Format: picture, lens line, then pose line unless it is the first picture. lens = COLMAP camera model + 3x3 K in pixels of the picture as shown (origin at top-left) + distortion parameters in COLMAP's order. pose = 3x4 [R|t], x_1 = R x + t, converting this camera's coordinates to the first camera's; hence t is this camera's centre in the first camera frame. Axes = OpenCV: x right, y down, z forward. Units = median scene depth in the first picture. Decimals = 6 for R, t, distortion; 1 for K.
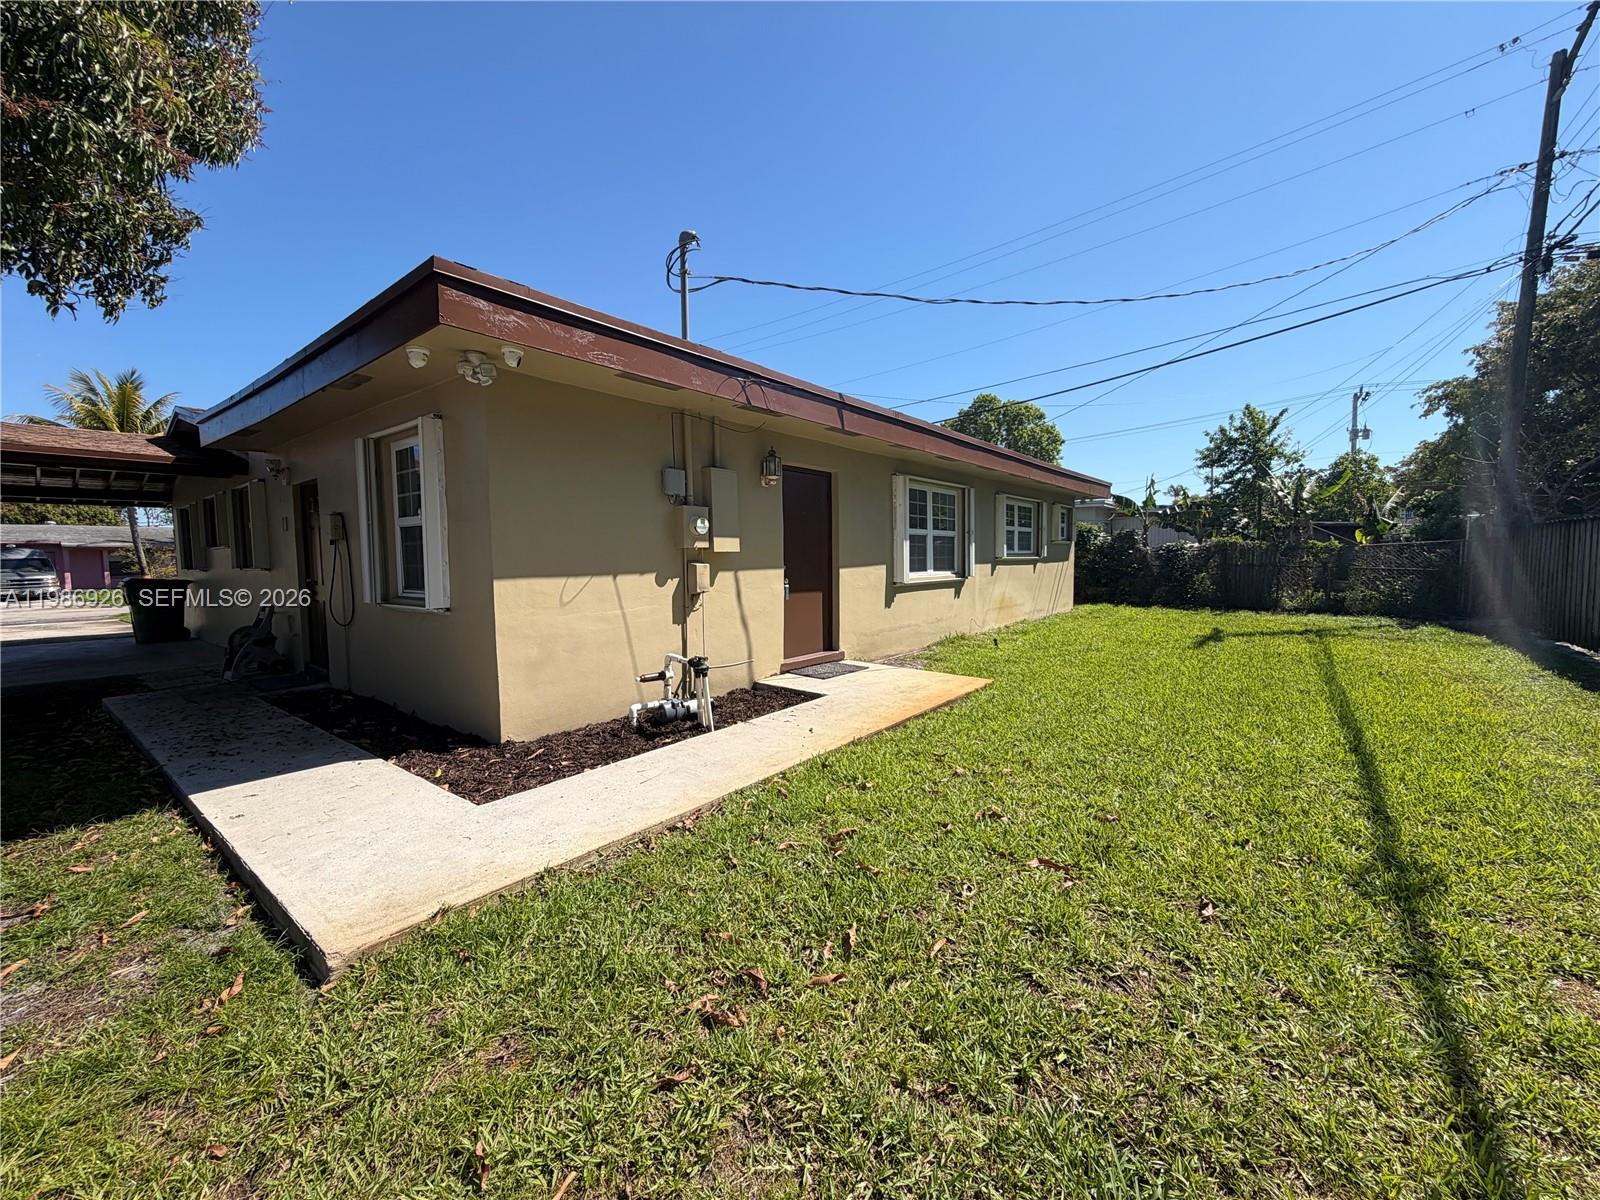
lens RADIAL K [[639.4, 0, 801.8], [0, 639.4, 598.1], [0, 0, 1]] dist [-0.003316, -0.000005]
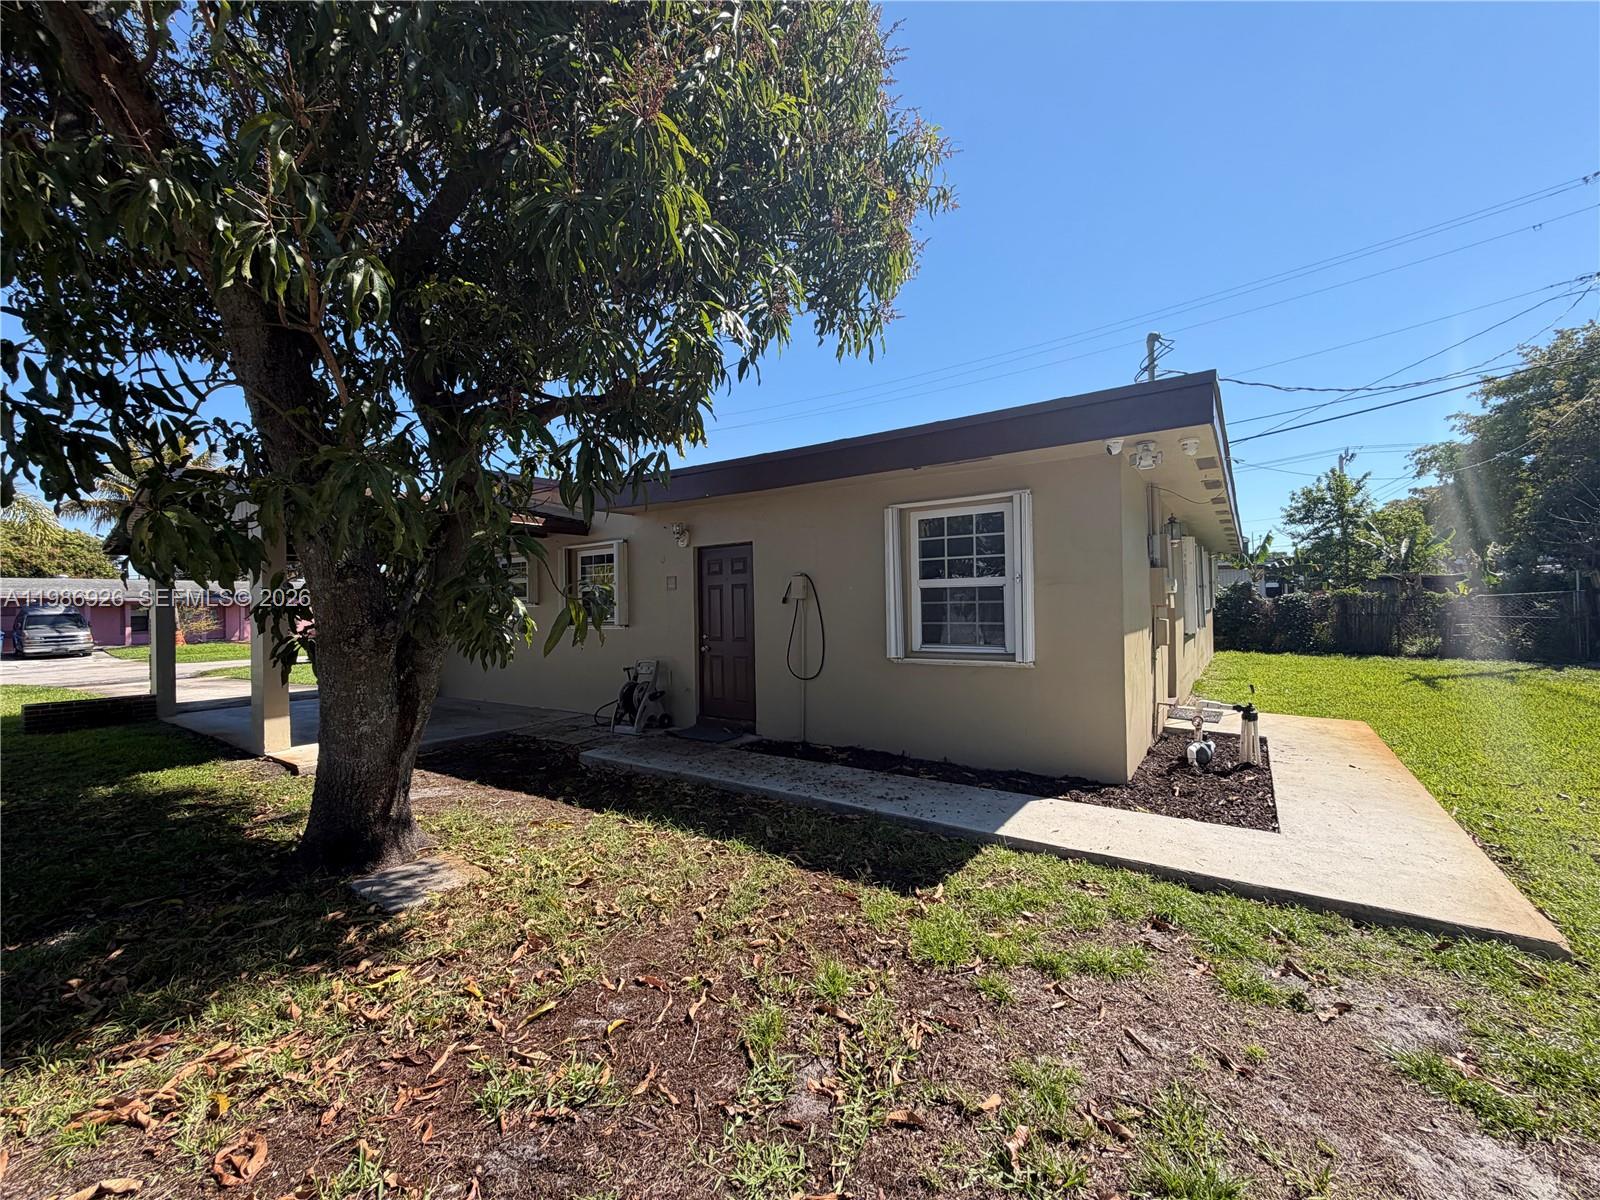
lens RADIAL K [[639.4, 0, 804.8], [0, 639.4, 598.2], [0, 0, 1]] dist [-0.003316, -0.000005]
pose [[0.998207, -0.004868, 0.059650, -0.626054], [0.009486, 0.996956, -0.077382, -0.007395], [-0.059092, 0.077809, 0.995216, -0.054650]]
